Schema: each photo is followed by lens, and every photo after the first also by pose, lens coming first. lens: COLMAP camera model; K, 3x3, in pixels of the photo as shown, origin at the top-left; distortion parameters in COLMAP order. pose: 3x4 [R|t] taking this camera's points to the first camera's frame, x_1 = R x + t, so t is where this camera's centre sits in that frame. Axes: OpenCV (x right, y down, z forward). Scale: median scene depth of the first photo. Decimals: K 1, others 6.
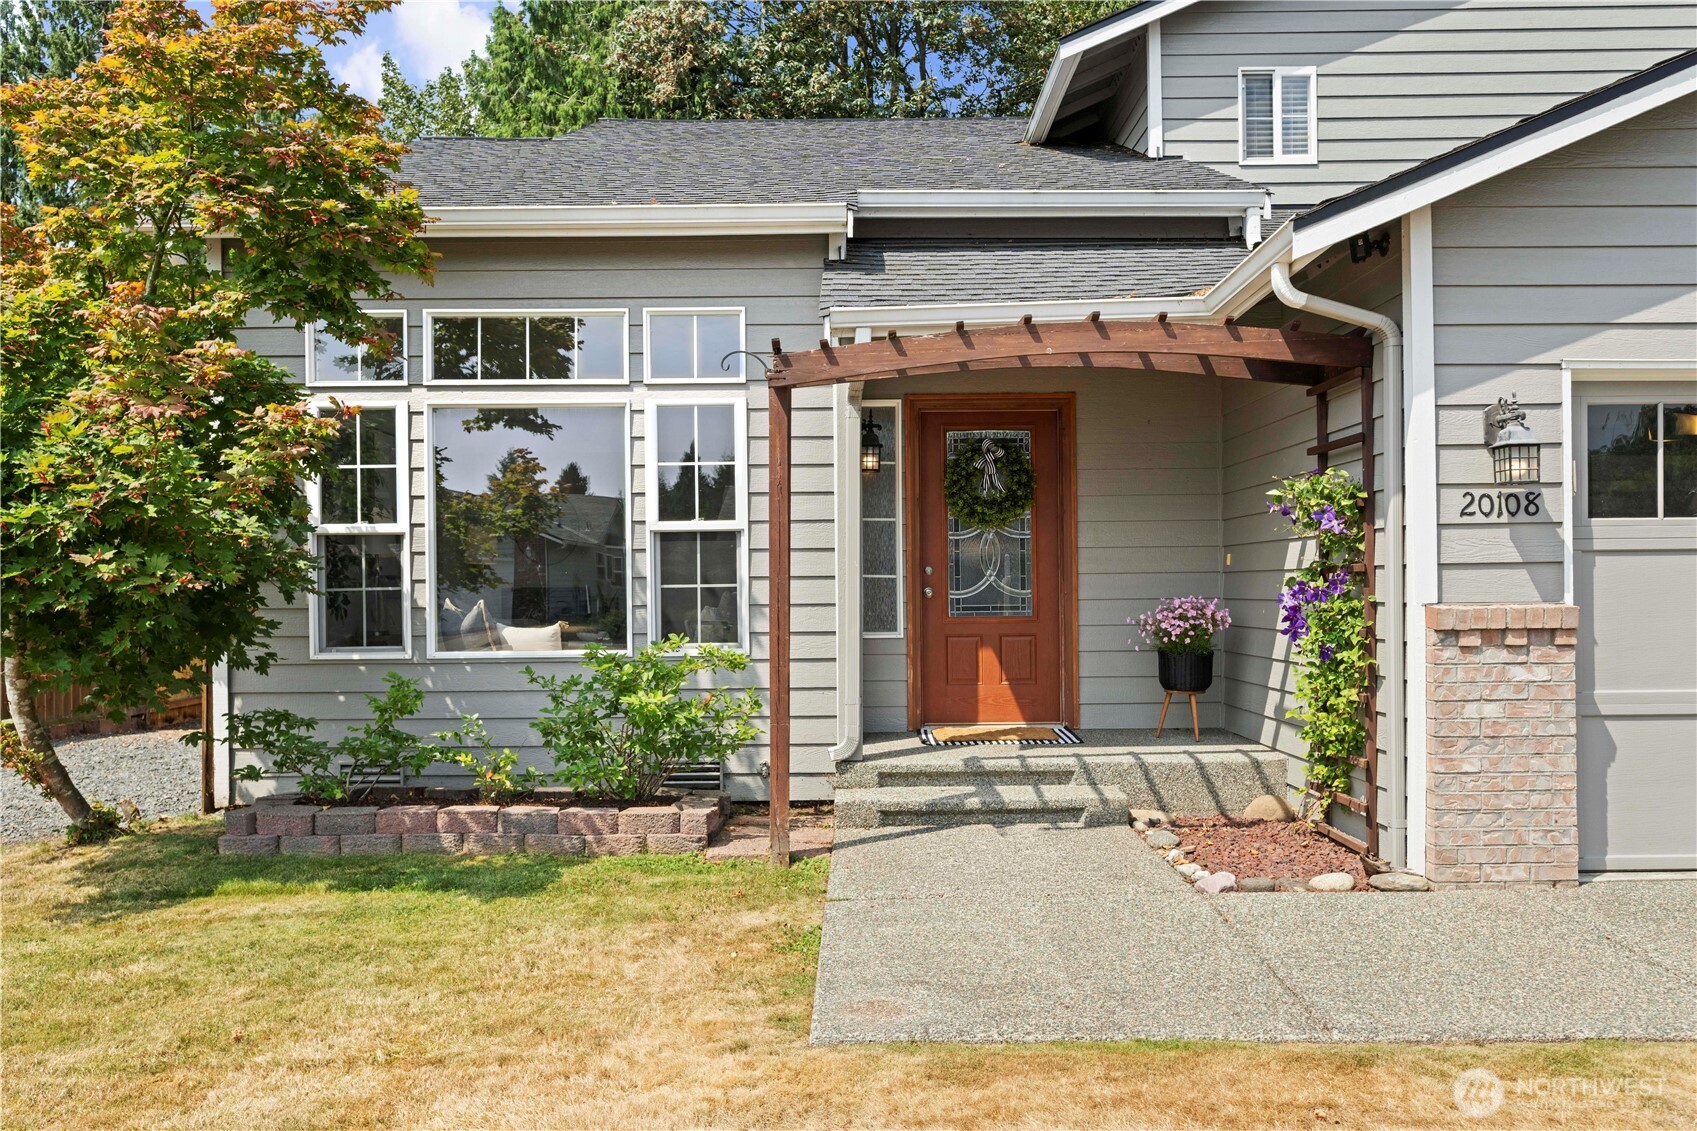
lens RADIAL K [[1323.7, 0, 848.5], [0, 1323.7, 565.5], [0, 0, 1]] dist [0.003597, 0.002105]
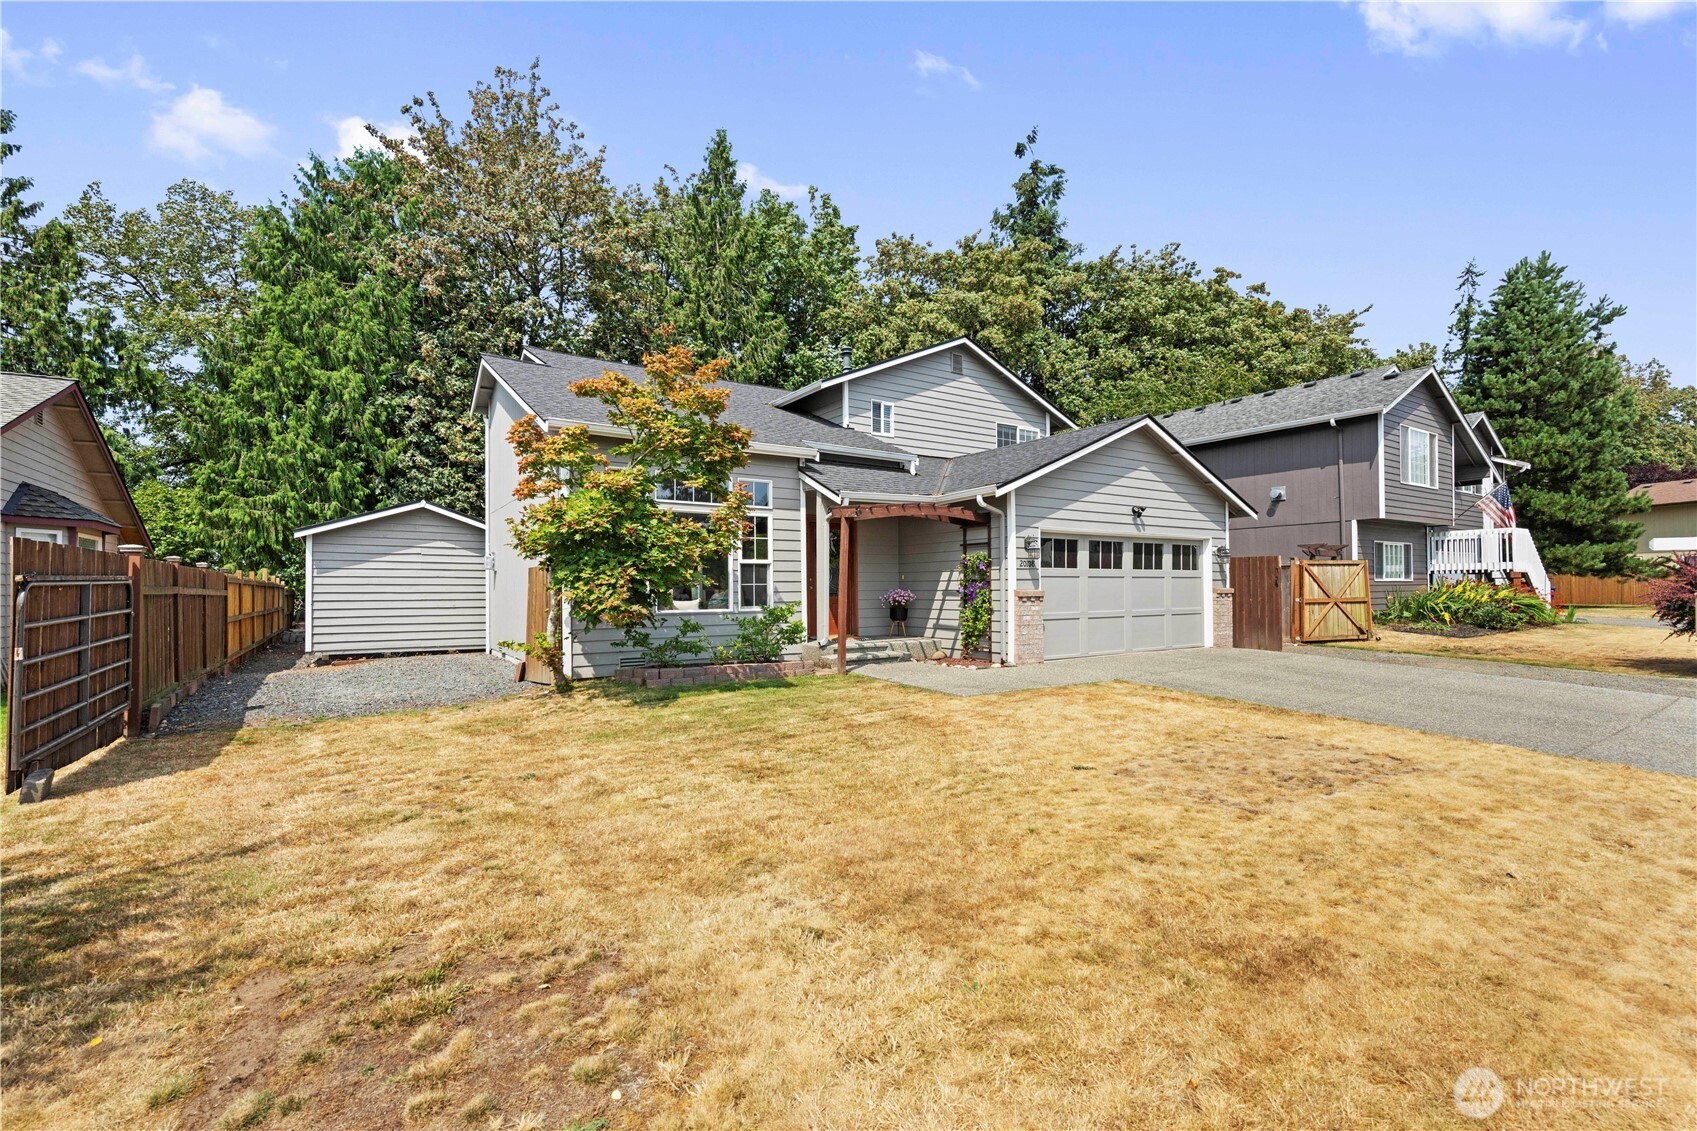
lens RADIAL K [[744.9, 0, 848.5], [0, 744.9, 565.5], [0, 0, 1]] dist [0.017199, -0.010437]
pose [[0.824826, 0.021886, 0.564963, -0.806682], [-0.011679, 0.999697, -0.021677, 0.008015], [-0.565266, 0.011281, 0.824832, -0.332223]]
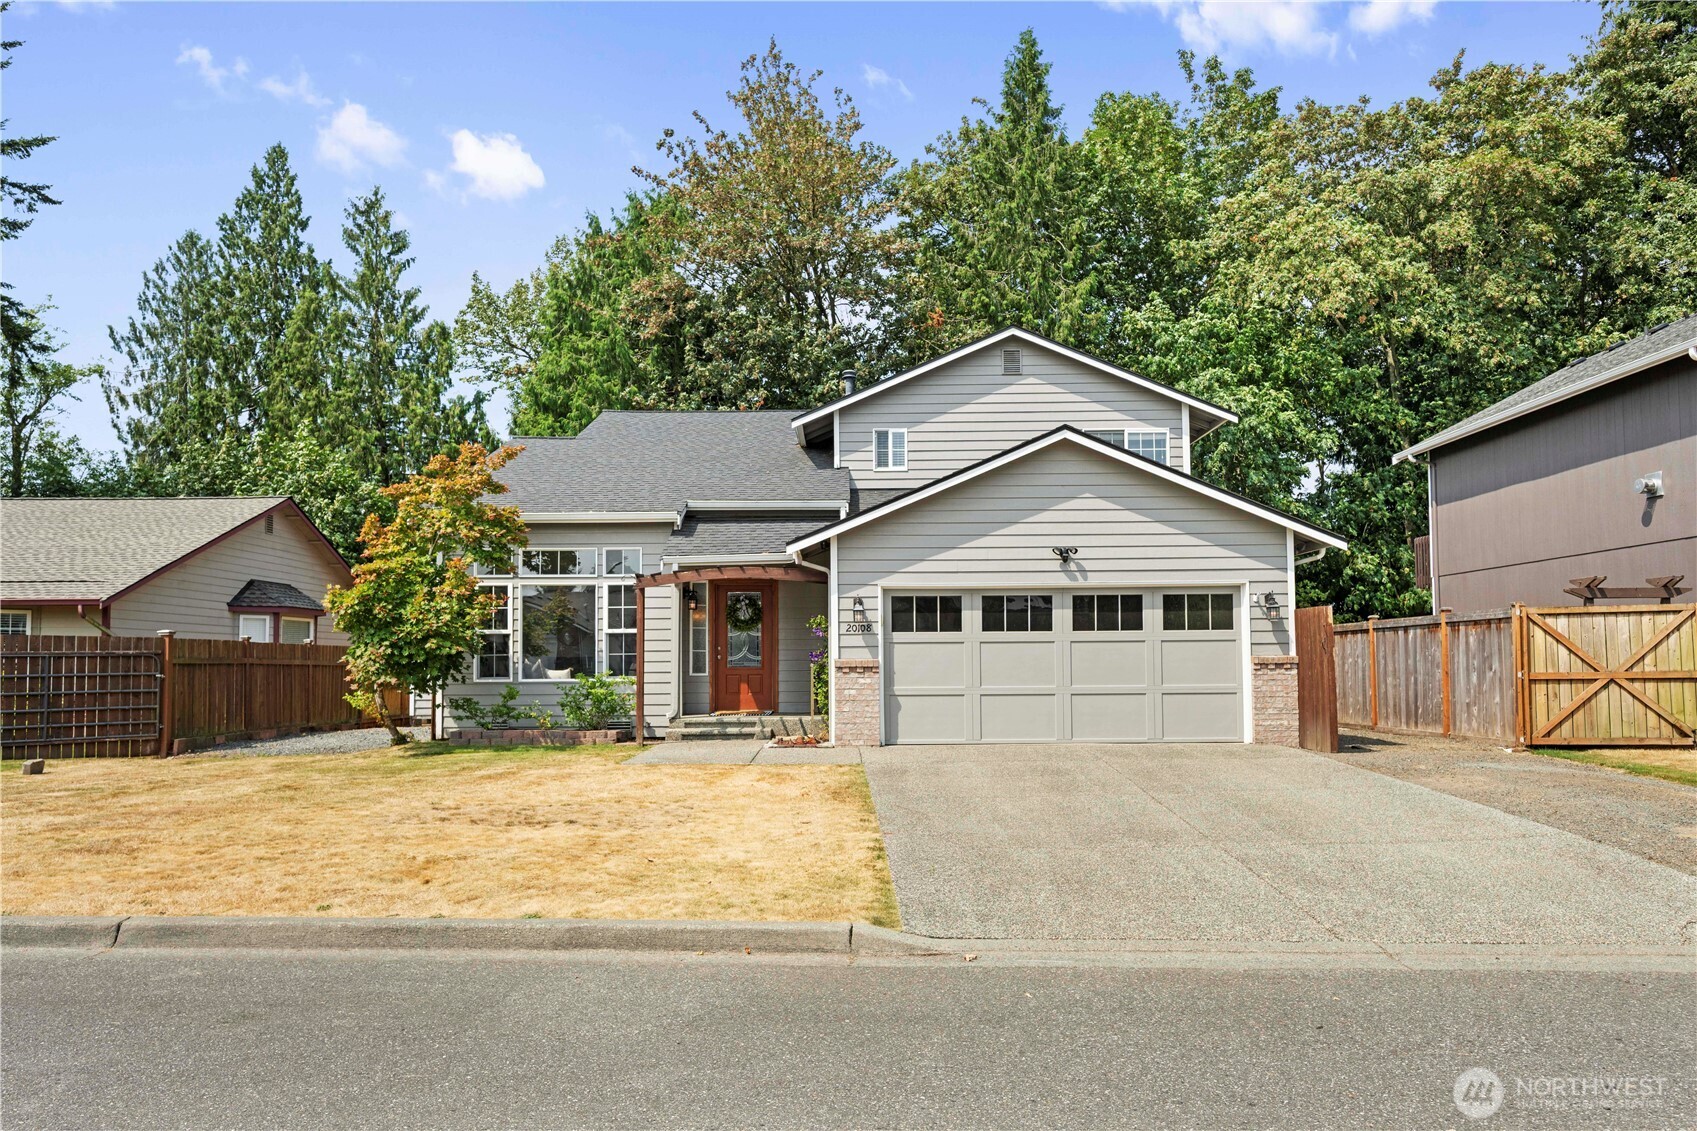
lens RADIAL K [[1168.3, 0, 846.7], [0, 1168.3, 591.8], [0, 0, 1]] dist [-0.002195, 0.000819]
pose [[0.999969, 0.002516, -0.007511, 0.345266], [-0.002860, 0.998931, -0.046145, -0.002429], [0.007387, 0.046165, 0.998907, -1.303418]]
